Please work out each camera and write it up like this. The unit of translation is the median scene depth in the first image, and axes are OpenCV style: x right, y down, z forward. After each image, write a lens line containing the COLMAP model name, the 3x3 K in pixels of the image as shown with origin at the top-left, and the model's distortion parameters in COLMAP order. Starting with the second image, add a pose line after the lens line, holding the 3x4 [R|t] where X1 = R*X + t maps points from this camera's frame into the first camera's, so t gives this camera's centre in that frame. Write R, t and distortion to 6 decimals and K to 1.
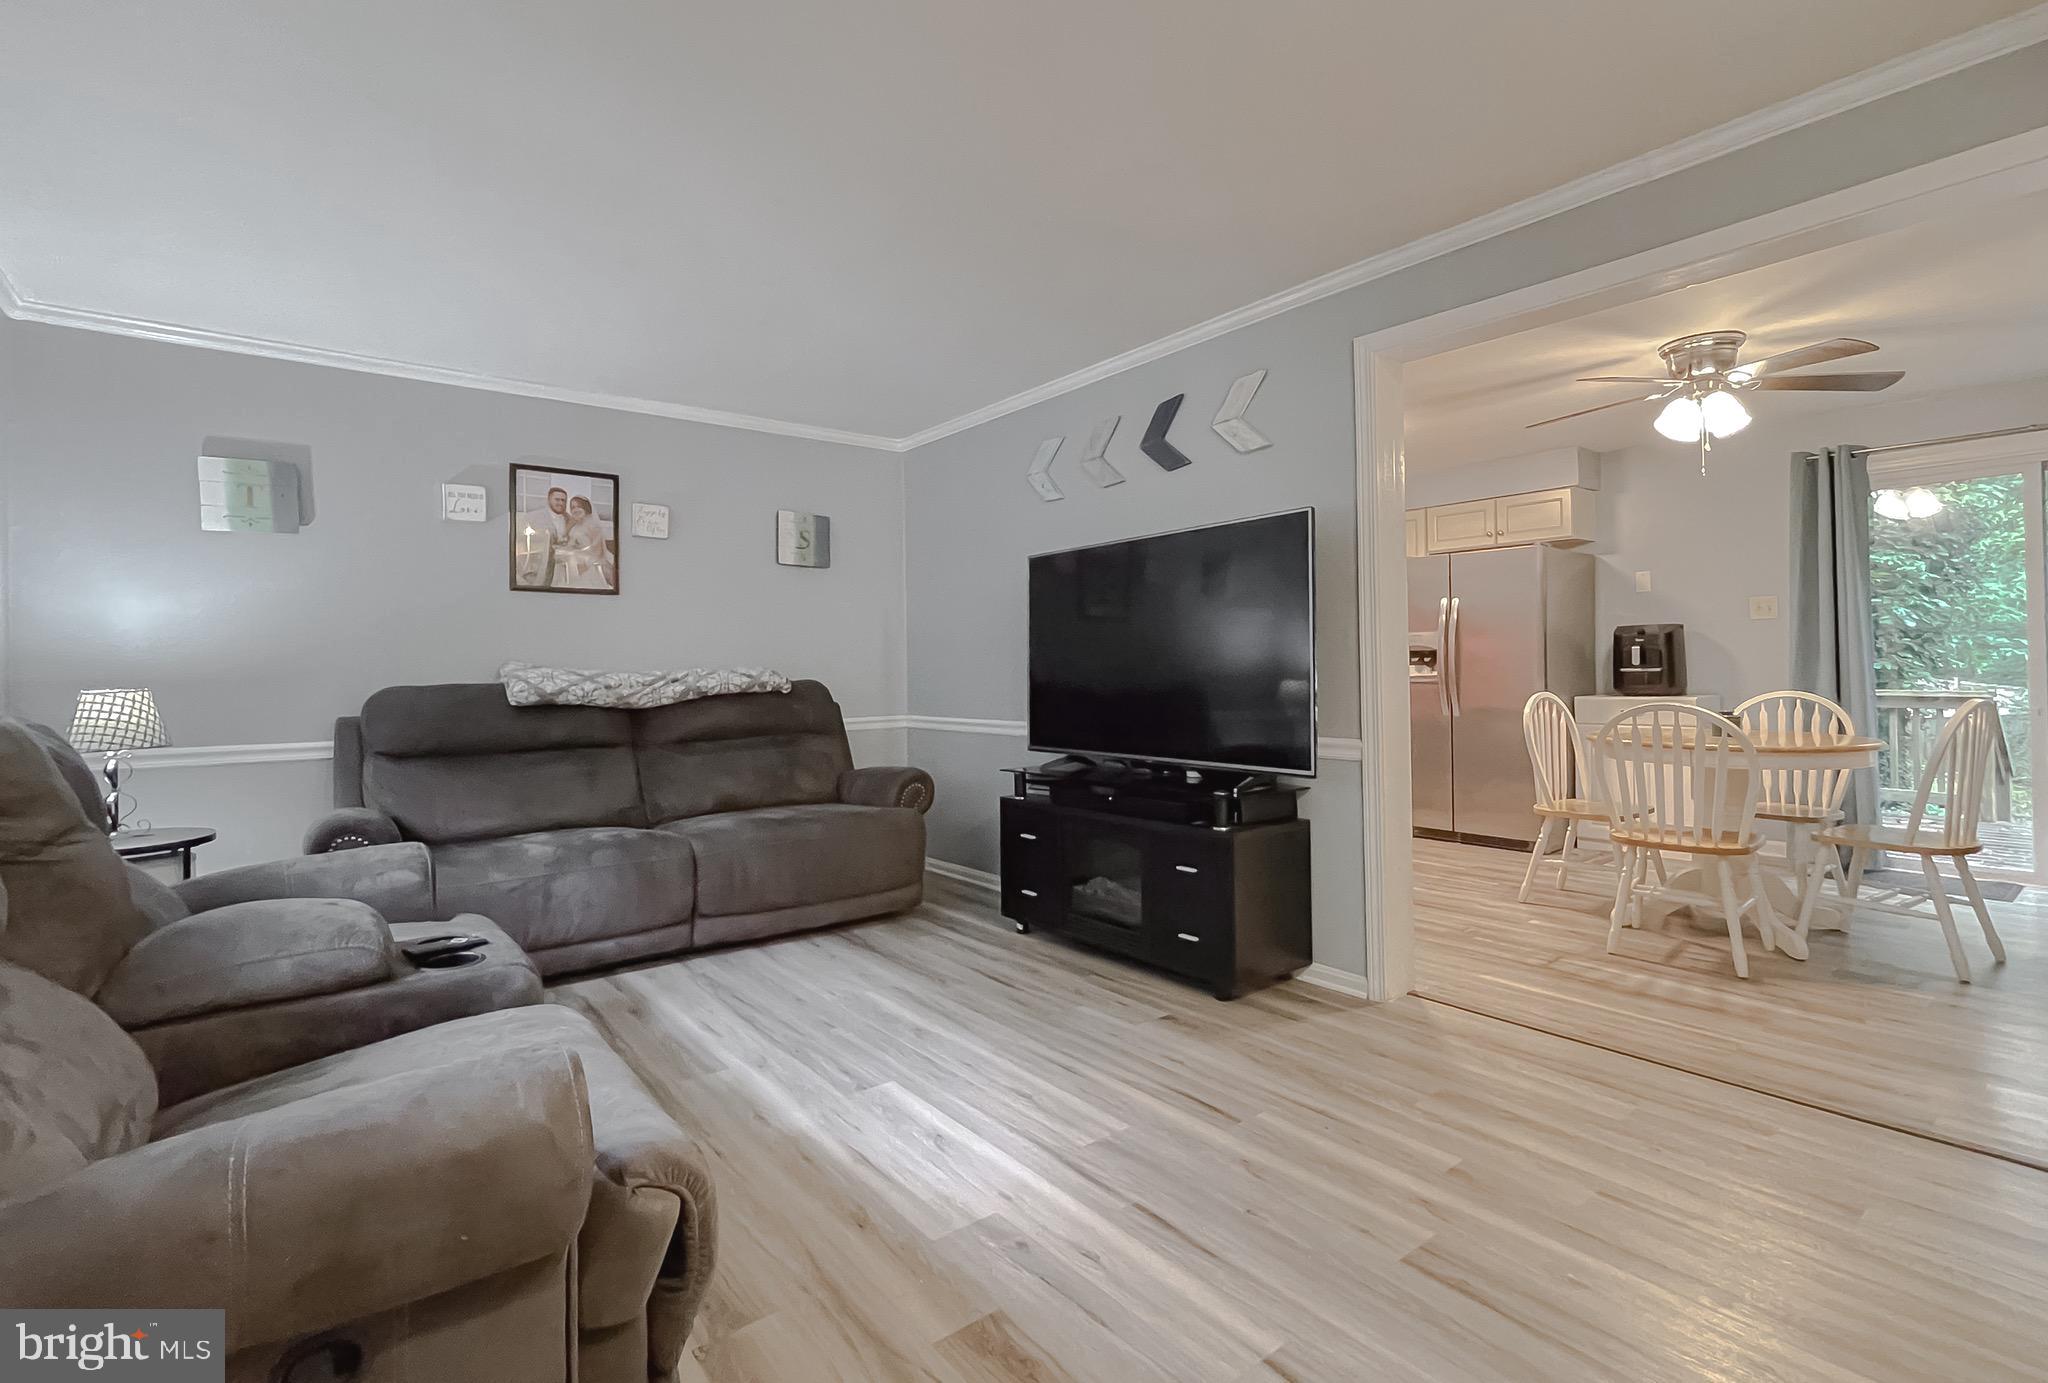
lens RADIAL K [[956.7, 0, 1025.3], [0, 956.7, 667.2], [0, 0, 1]] dist [0.002042, 0.000385]
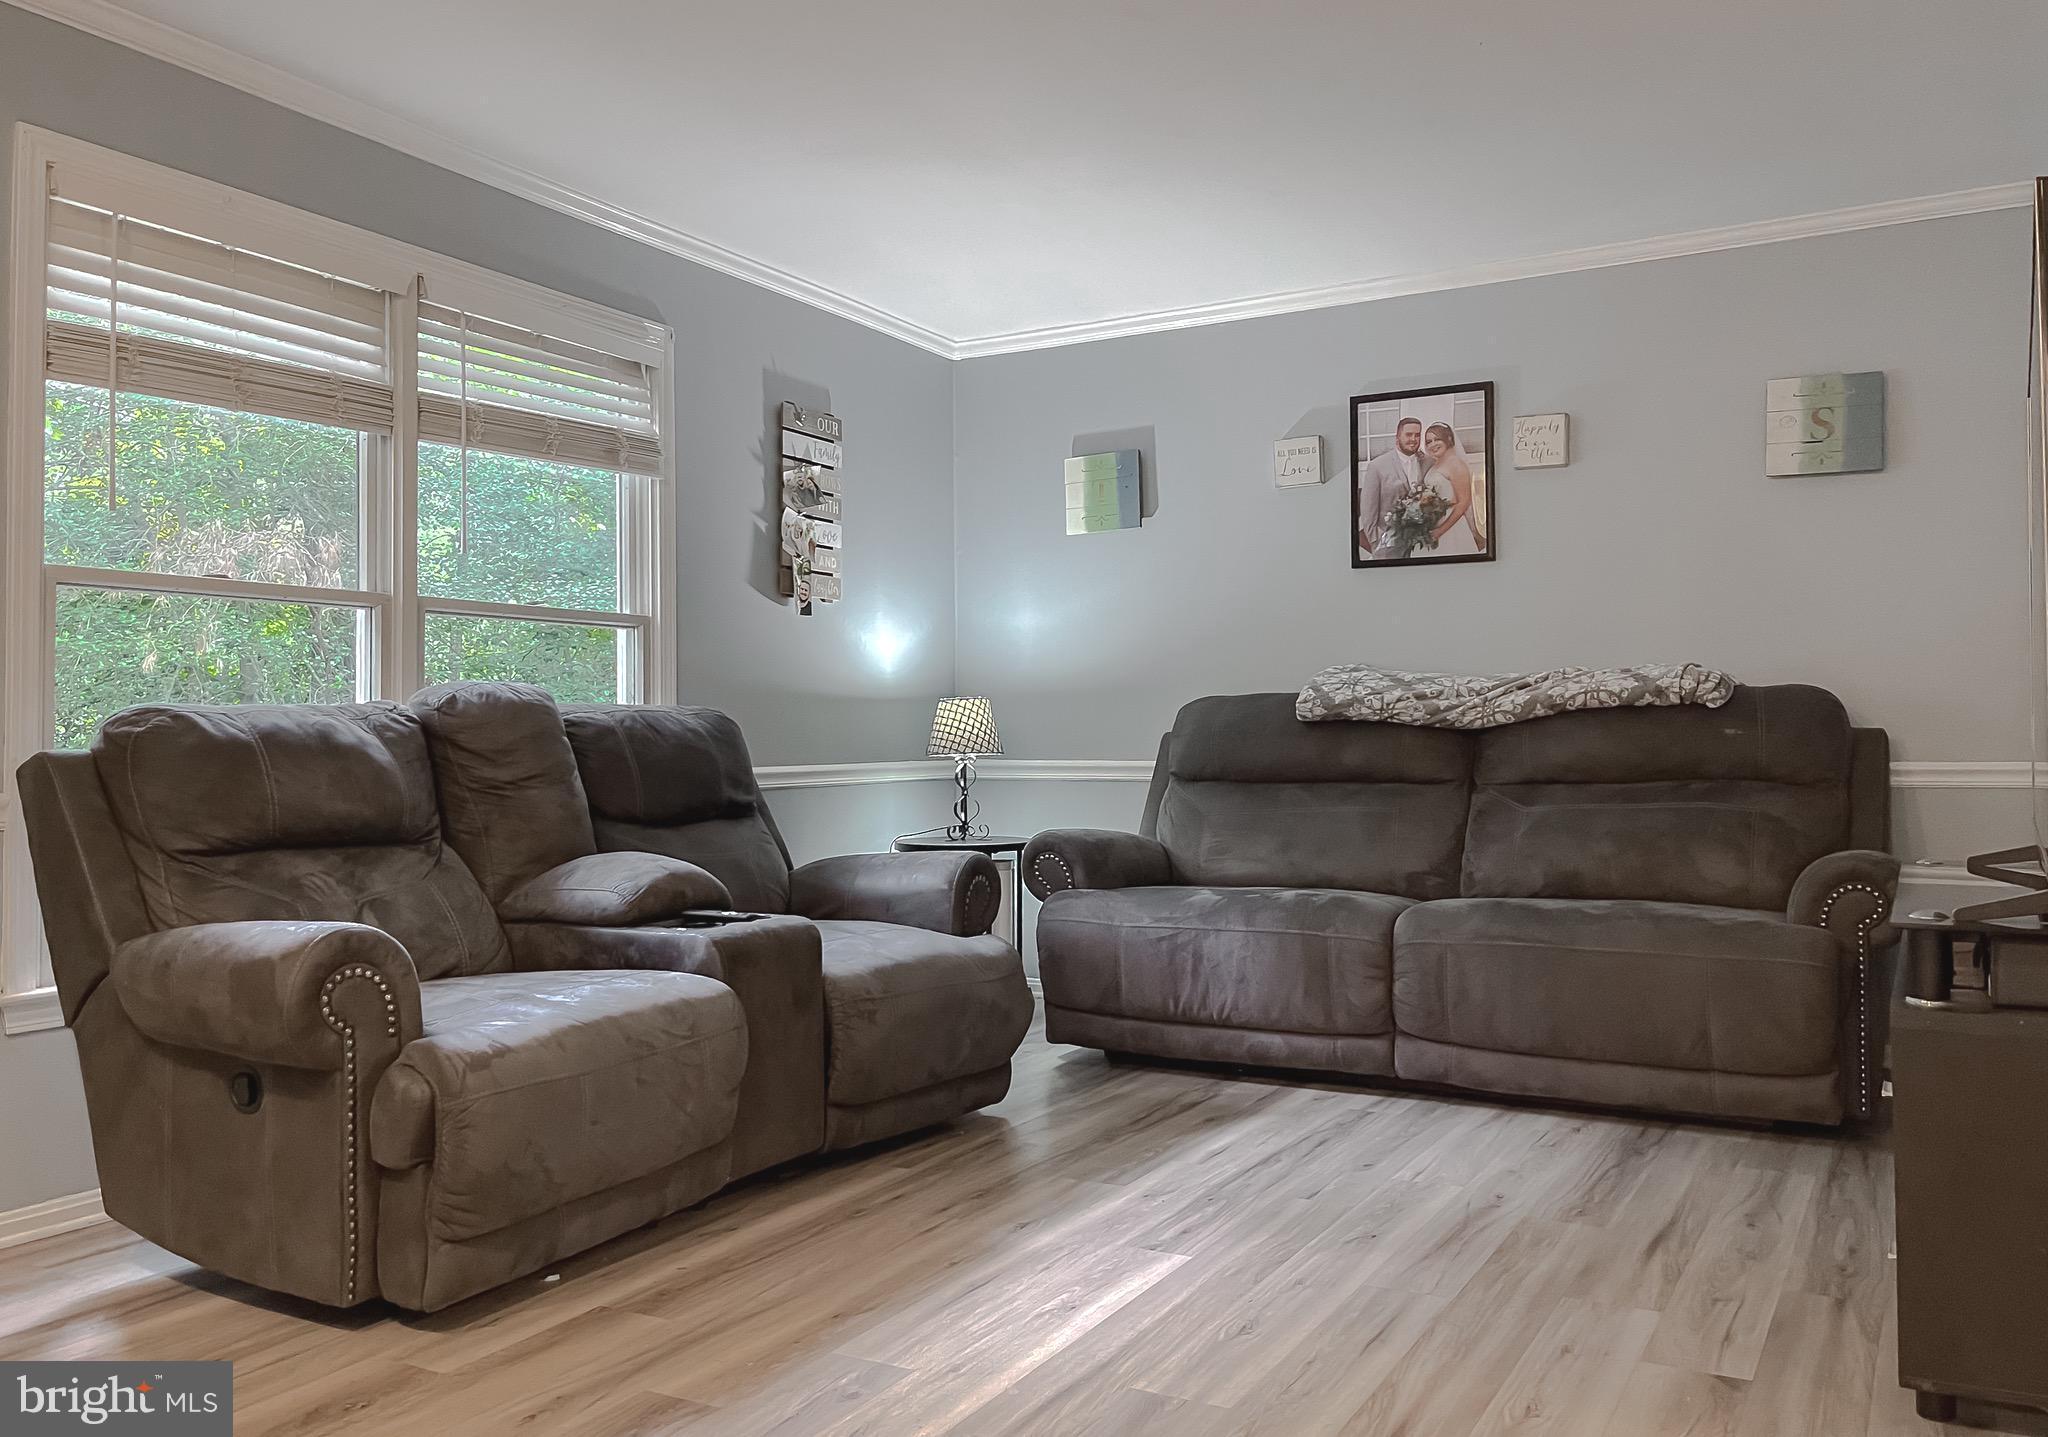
lens RADIAL K [[1644.5, 0, 1021.4], [0, 1644.5, 690.1], [0, 0, 1]] dist [0.044777, -0.002147]
pose [[0.385588, -0.018212, -0.922491, 0.601911], [0.006387, 0.999834, -0.017069, 0.037872], [0.922649, 0.000690, 0.385640, 0.301588]]
